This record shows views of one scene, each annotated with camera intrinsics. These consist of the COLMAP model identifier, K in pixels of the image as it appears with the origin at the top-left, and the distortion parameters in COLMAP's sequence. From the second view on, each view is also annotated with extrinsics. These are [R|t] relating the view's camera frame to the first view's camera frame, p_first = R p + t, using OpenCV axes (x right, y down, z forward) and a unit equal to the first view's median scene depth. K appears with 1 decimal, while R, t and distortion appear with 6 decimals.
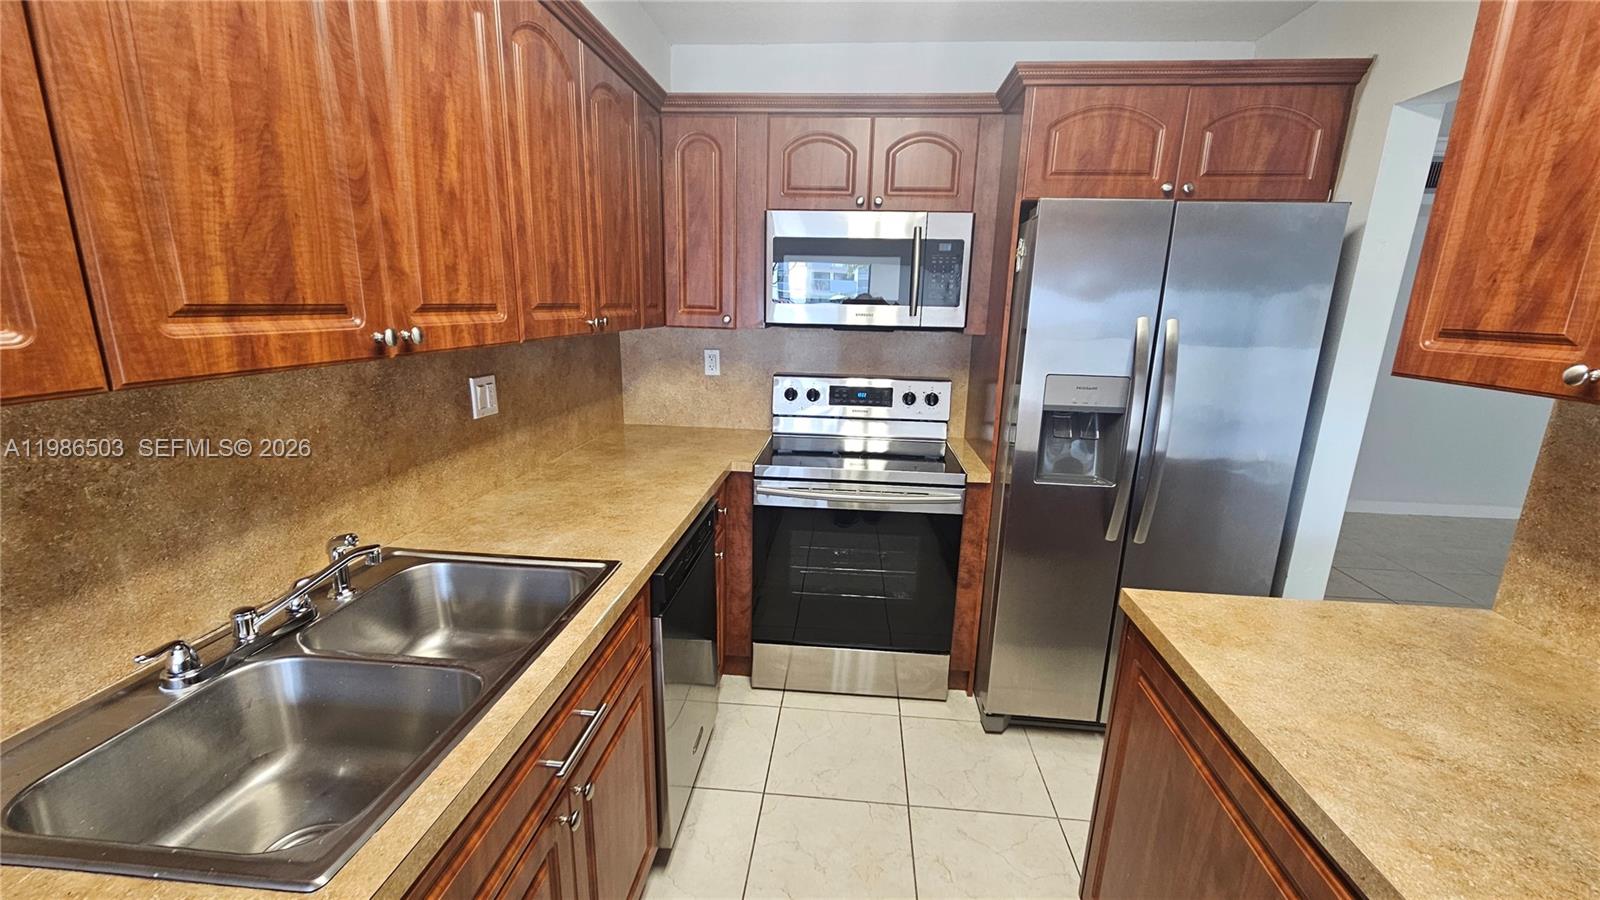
lens RADIAL K [[656.1, 0, 802.8], [0, 656.1, 471.1], [0, 0, 1]] dist [0.002757, -0.000045]
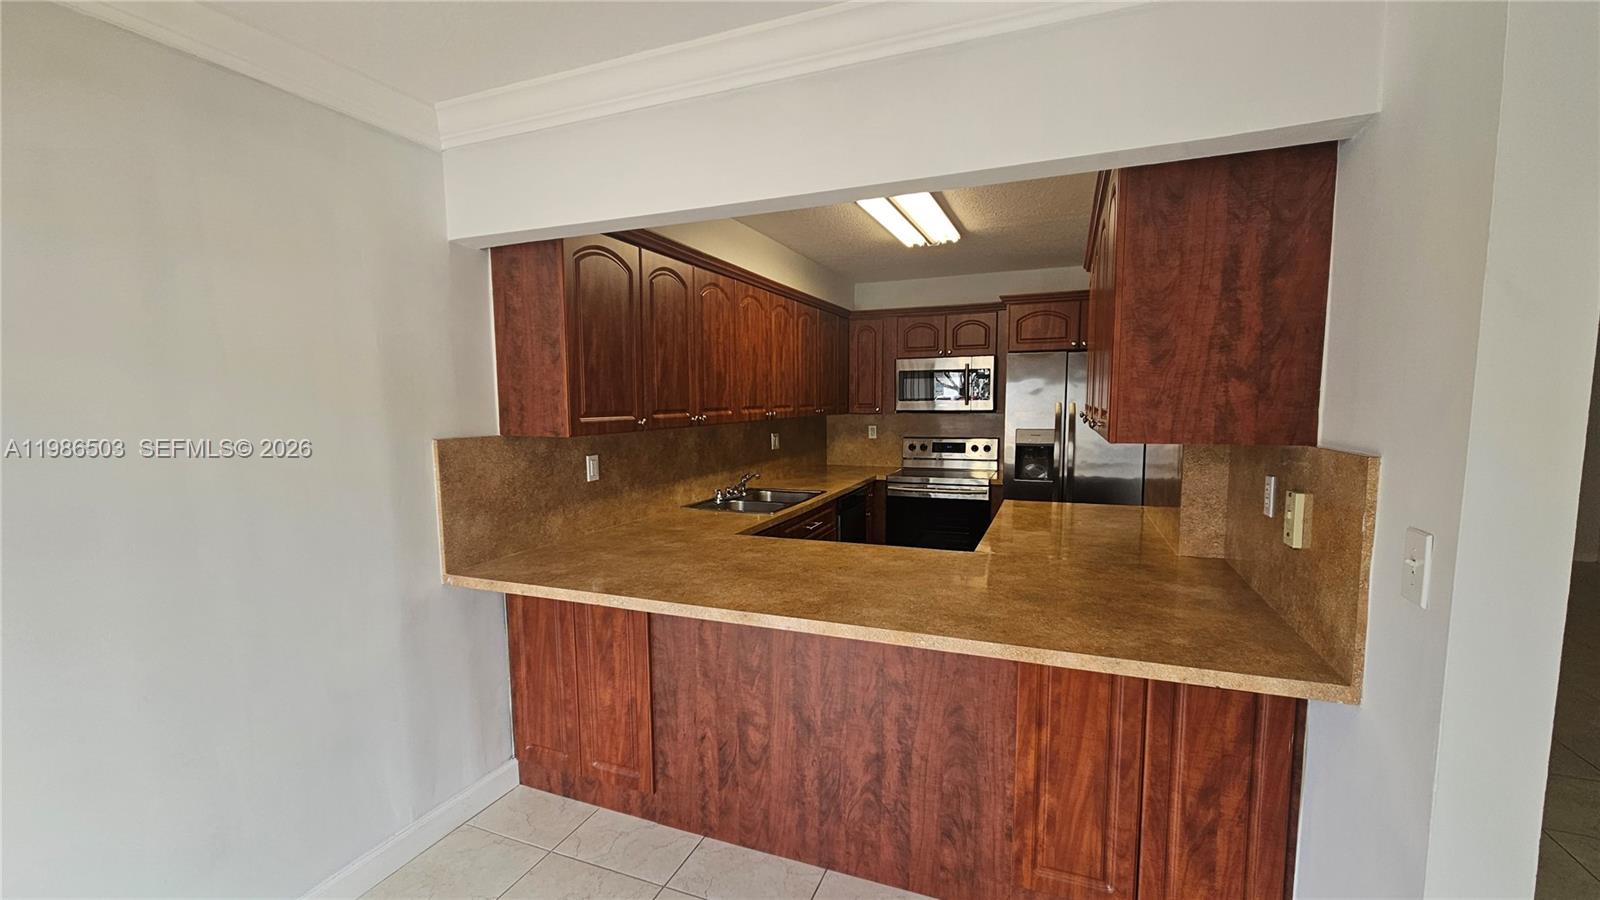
lens RADIAL K [[656.1, 0, 802.8], [0, 656.1, 471.1], [0, 0, 1]] dist [0.002757, -0.000045]
pose [[0.957194, 0.000657, -0.289446, 0.332550], [-0.041833, 0.989813, -0.136092, 0.325185], [0.286408, 0.142375, 0.947470, -1.286583]]
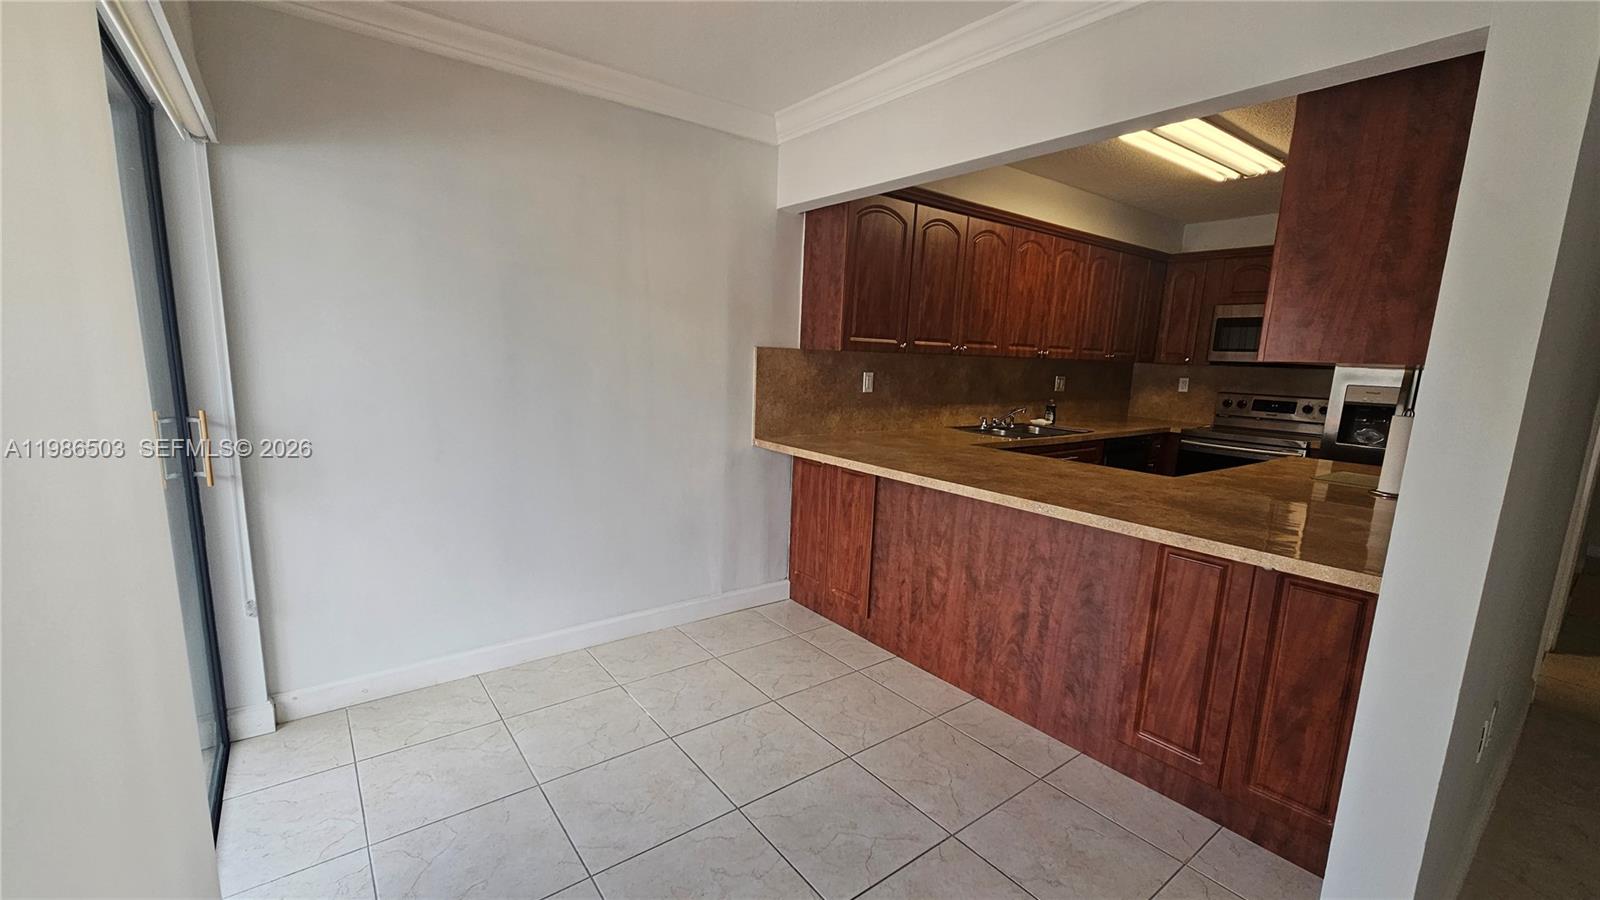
lens RADIAL K [[656.1, 0, 802.8], [0, 656.1, 471.1], [0, 0, 1]] dist [0.002757, -0.000045]
pose [[0.679223, 0.131845, -0.721992, 0.727510], [-0.202381, 0.979238, -0.011571, 0.448454], [0.705477, 0.153977, 0.691804, -1.430212]]
